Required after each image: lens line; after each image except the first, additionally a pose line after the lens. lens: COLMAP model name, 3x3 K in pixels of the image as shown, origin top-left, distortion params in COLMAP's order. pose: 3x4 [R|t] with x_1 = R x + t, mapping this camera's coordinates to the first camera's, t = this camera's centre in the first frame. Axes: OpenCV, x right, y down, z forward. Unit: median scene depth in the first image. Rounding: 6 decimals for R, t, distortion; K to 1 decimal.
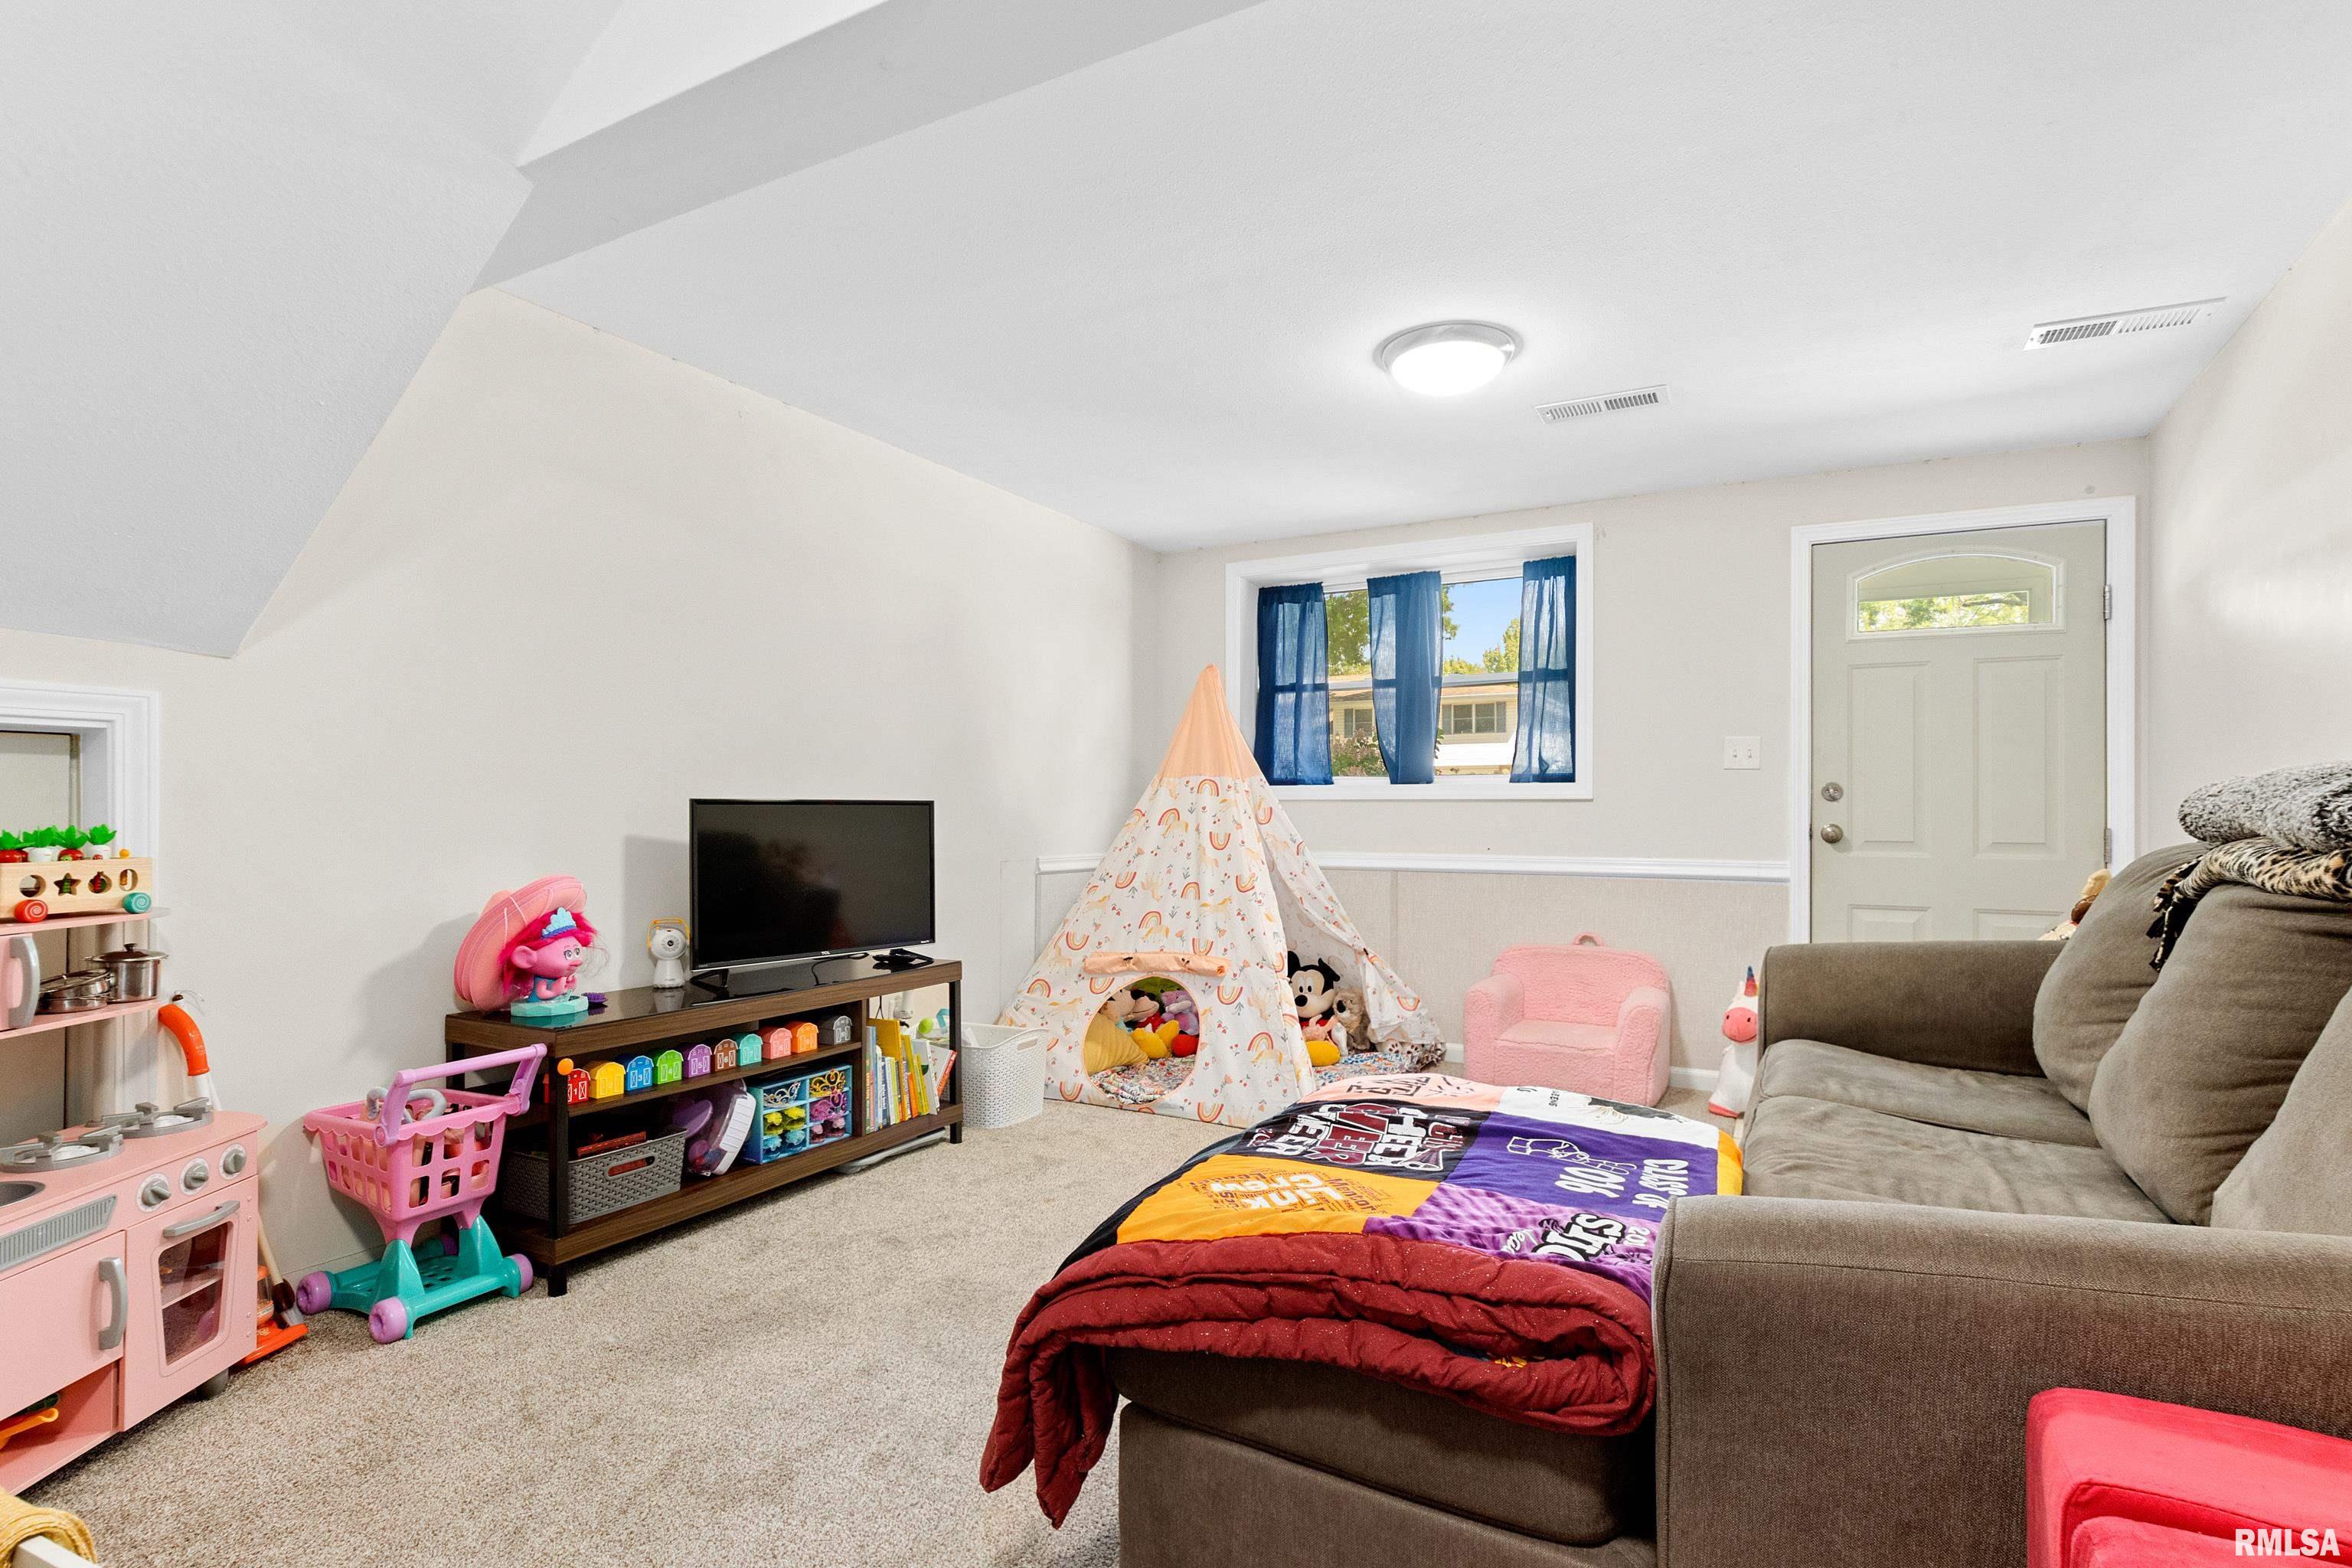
lens RADIAL K [[1100.4, 0, 1178.5], [0, 1100.4, 819.6], [0, 0, 1]] dist [-0.000459, 0.000019]
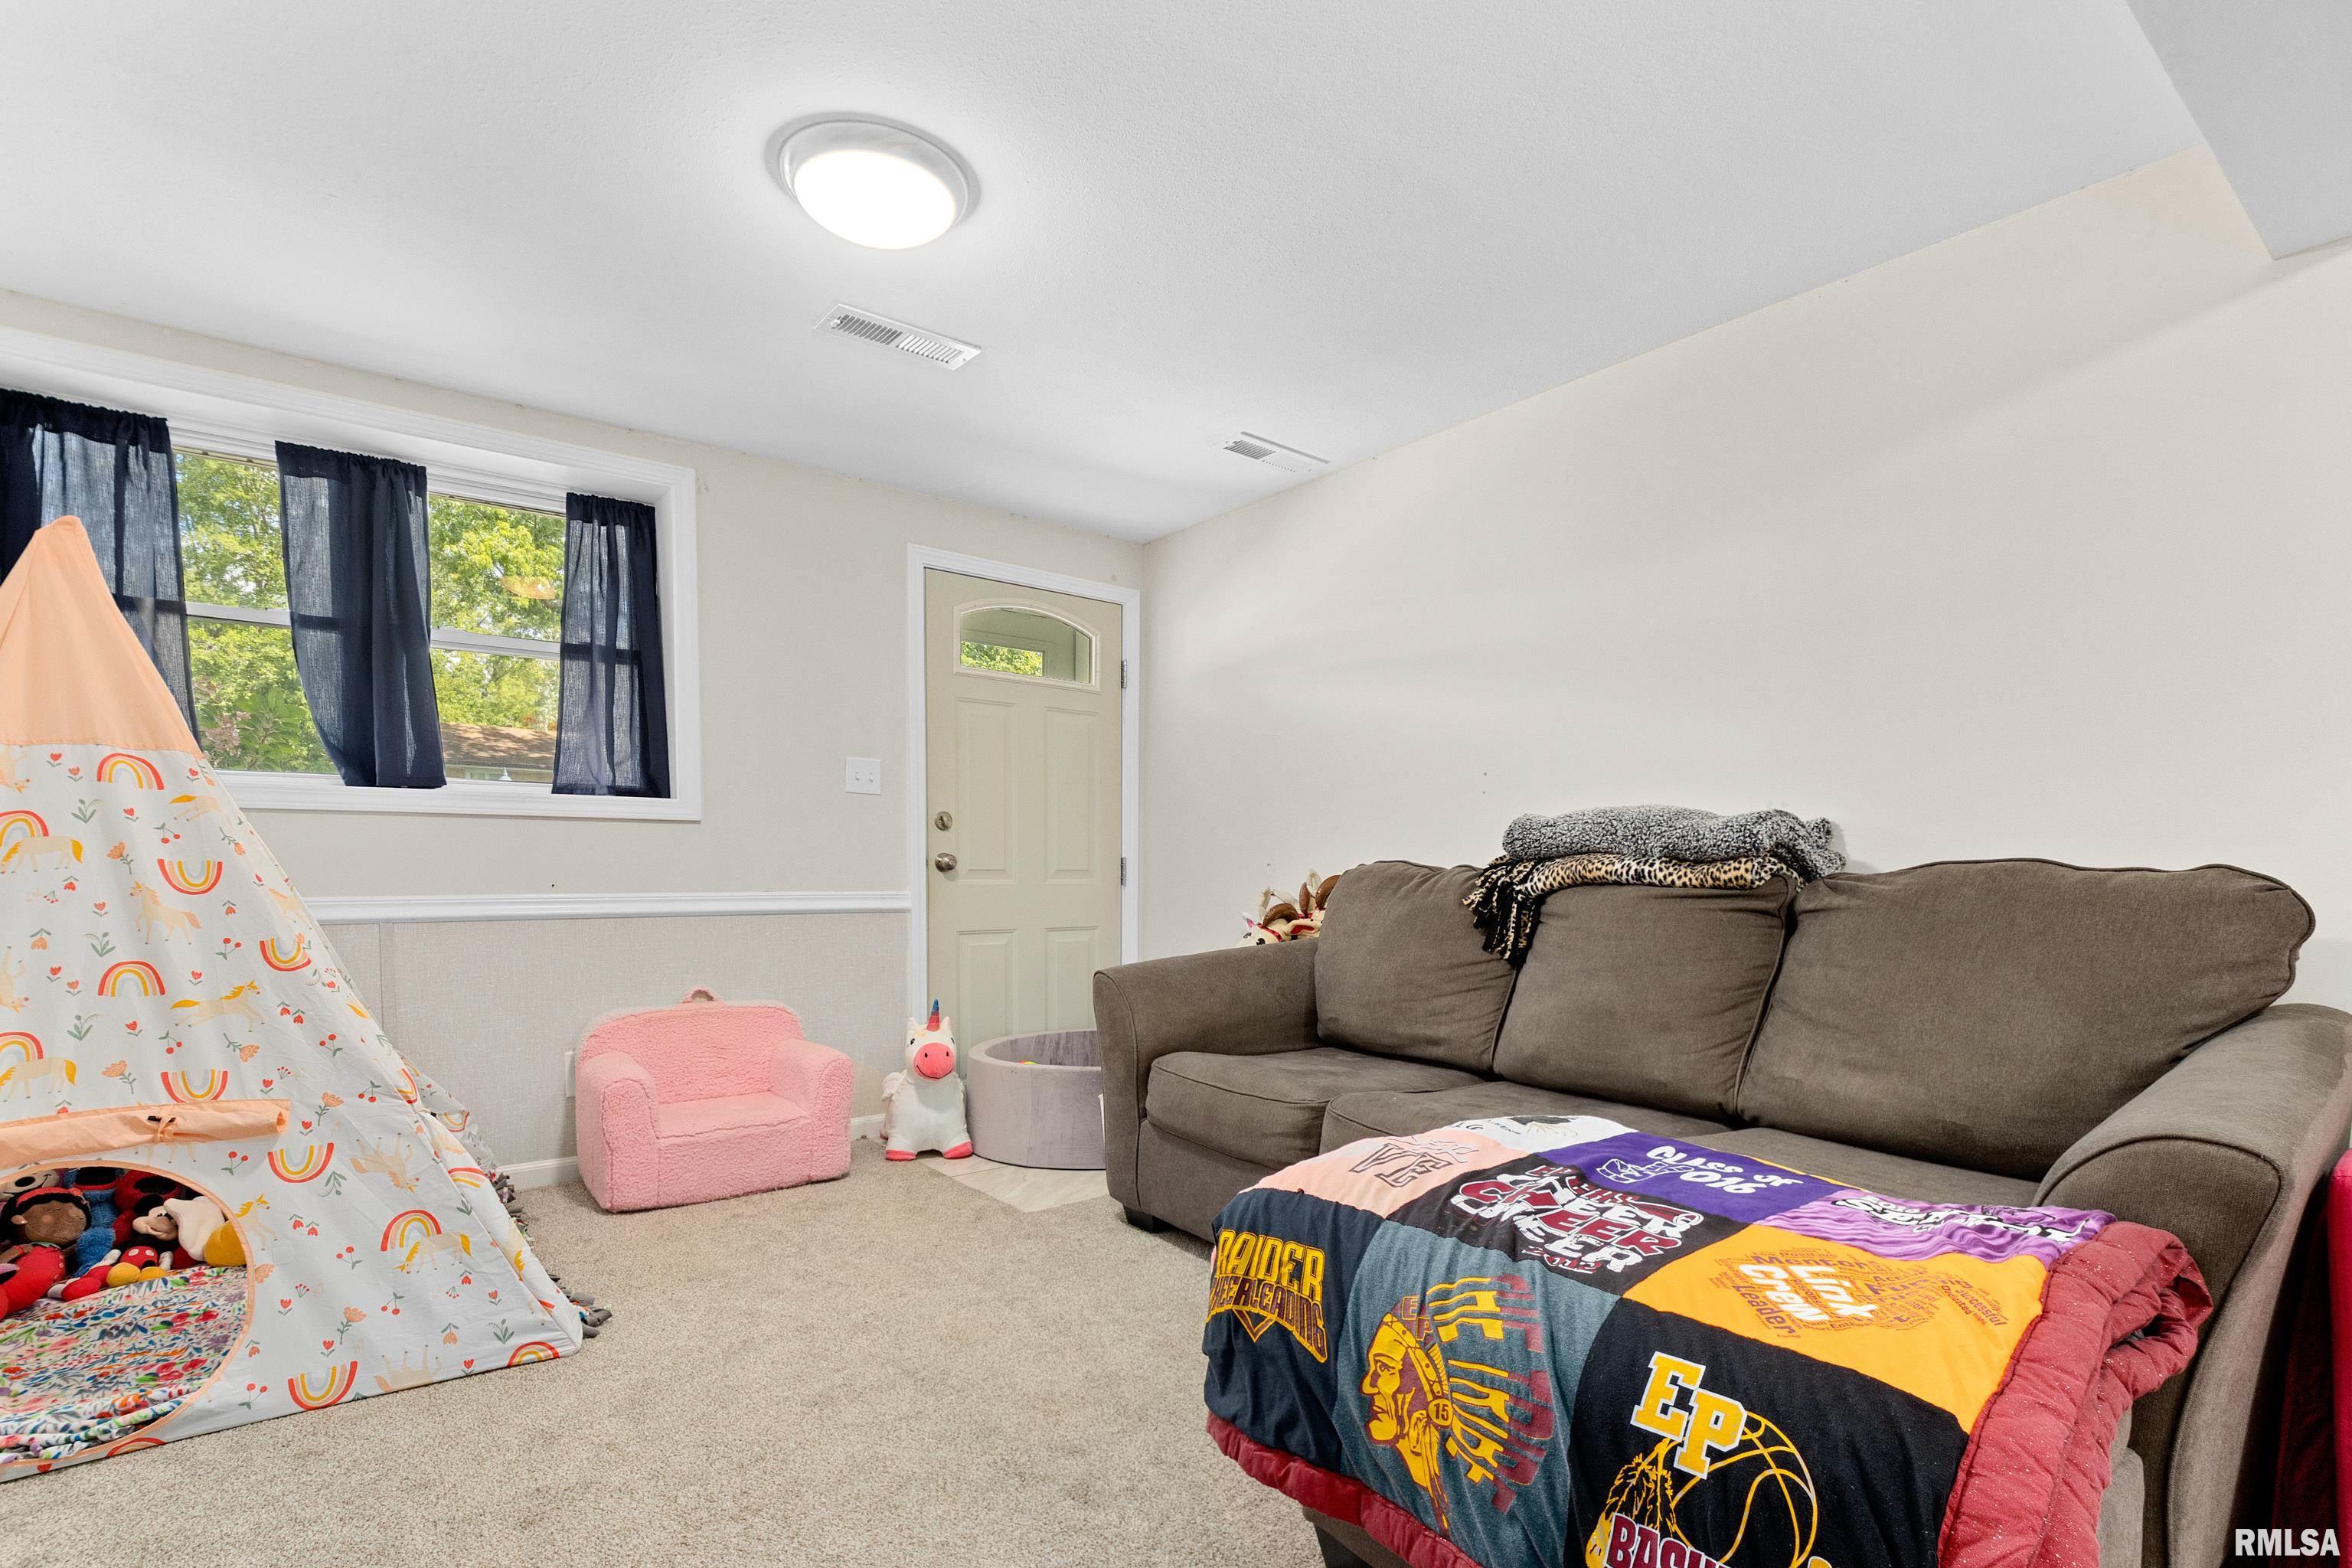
lens RADIAL K [[1139.4, 0, 1177.0], [0, 1139.4, 927.0], [0, 0, 1]] dist [0.003276, 0.000016]
pose [[0.388422, -0.051392, 0.920047, -0.293161], [-0.001808, 0.998399, 0.056532, 0.012386], [-0.921480, -0.023622, 0.387707, 0.395880]]
